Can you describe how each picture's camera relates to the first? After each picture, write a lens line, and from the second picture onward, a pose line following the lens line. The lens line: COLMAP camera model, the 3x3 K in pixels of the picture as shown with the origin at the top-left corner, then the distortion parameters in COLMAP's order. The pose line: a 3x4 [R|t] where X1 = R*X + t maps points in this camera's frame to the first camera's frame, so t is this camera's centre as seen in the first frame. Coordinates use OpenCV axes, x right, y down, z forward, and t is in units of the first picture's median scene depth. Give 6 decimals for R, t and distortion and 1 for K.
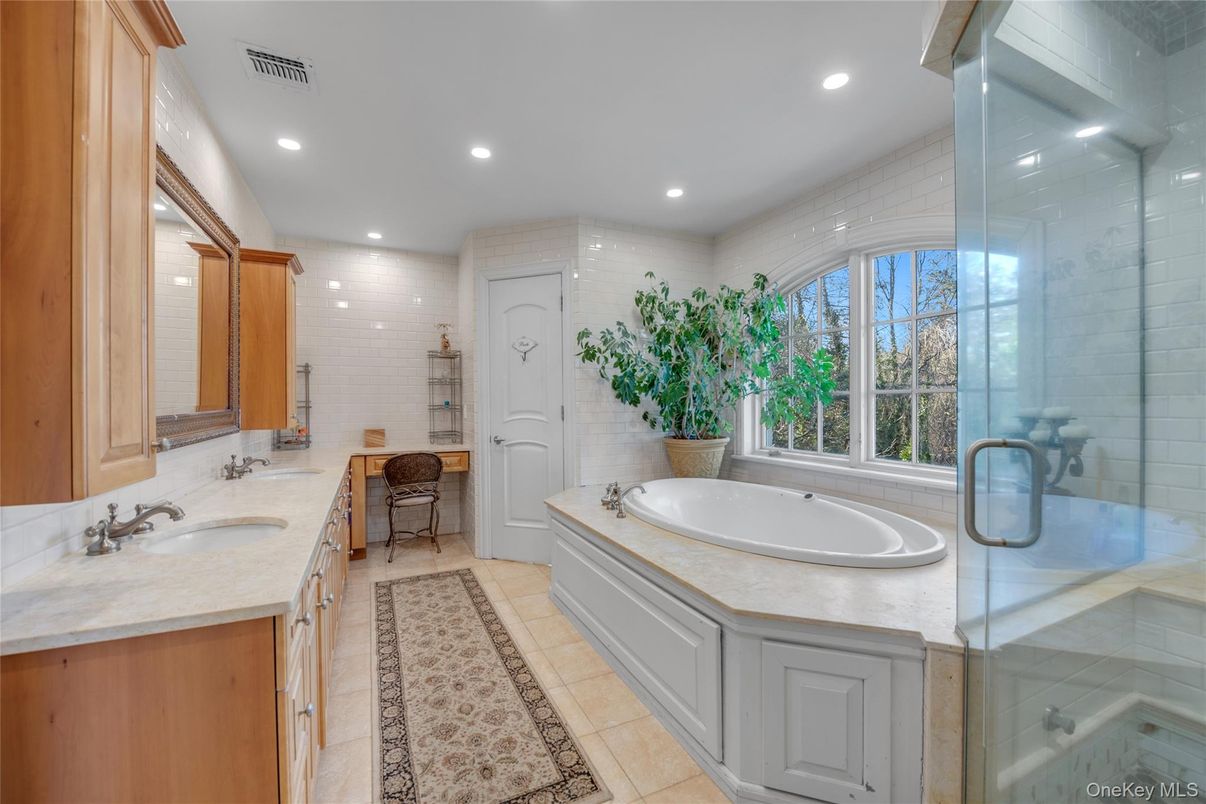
lens RADIAL K [[525.3, 0, 603.0], [0, 525.3, 402.0], [0, 0, 1]] dist [-0.002449, -0.000290]
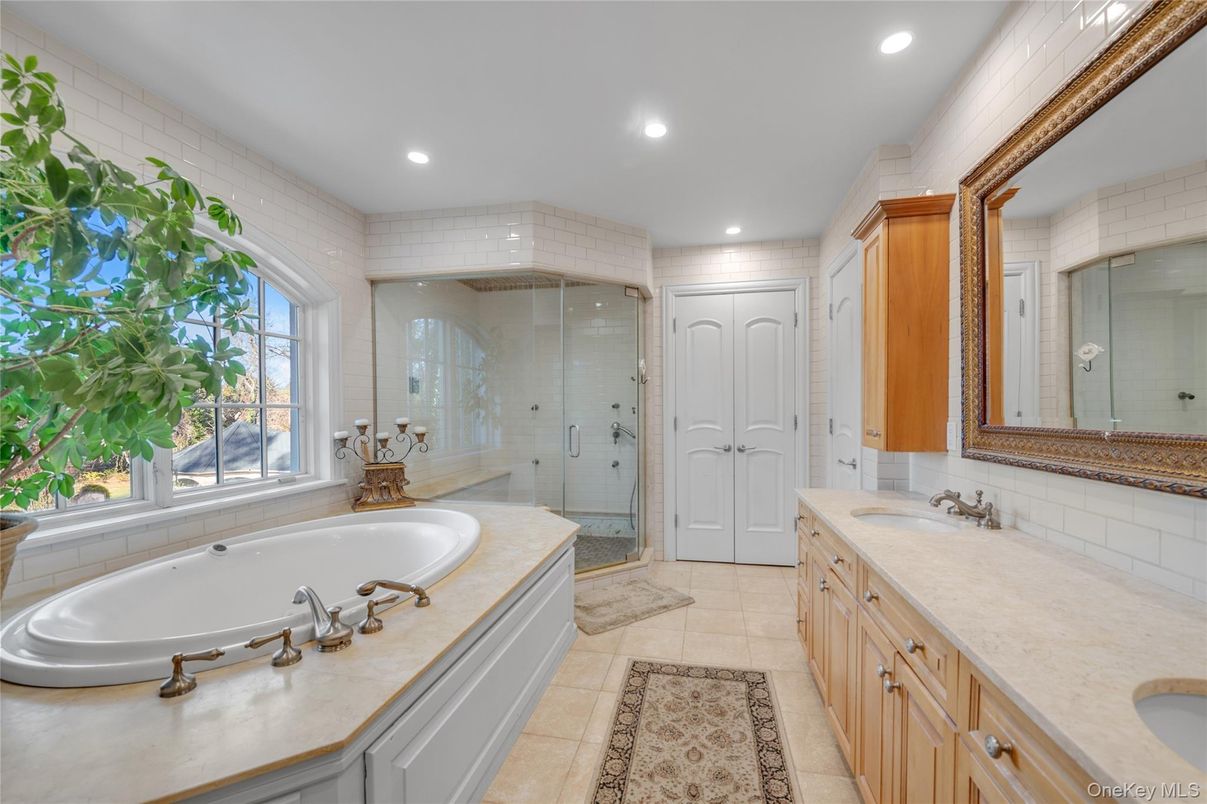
lens RADIAL K [[525.7, 0, 603.5], [0, 525.7, 402.0], [0, 0, 1]] dist [-0.002449, -0.000290]
pose [[-0.821138, 0.013812, 0.570563, -0.677886], [0.008325, 0.999891, -0.012223, -0.013863], [-0.570669, -0.005287, -0.821163, 1.893838]]
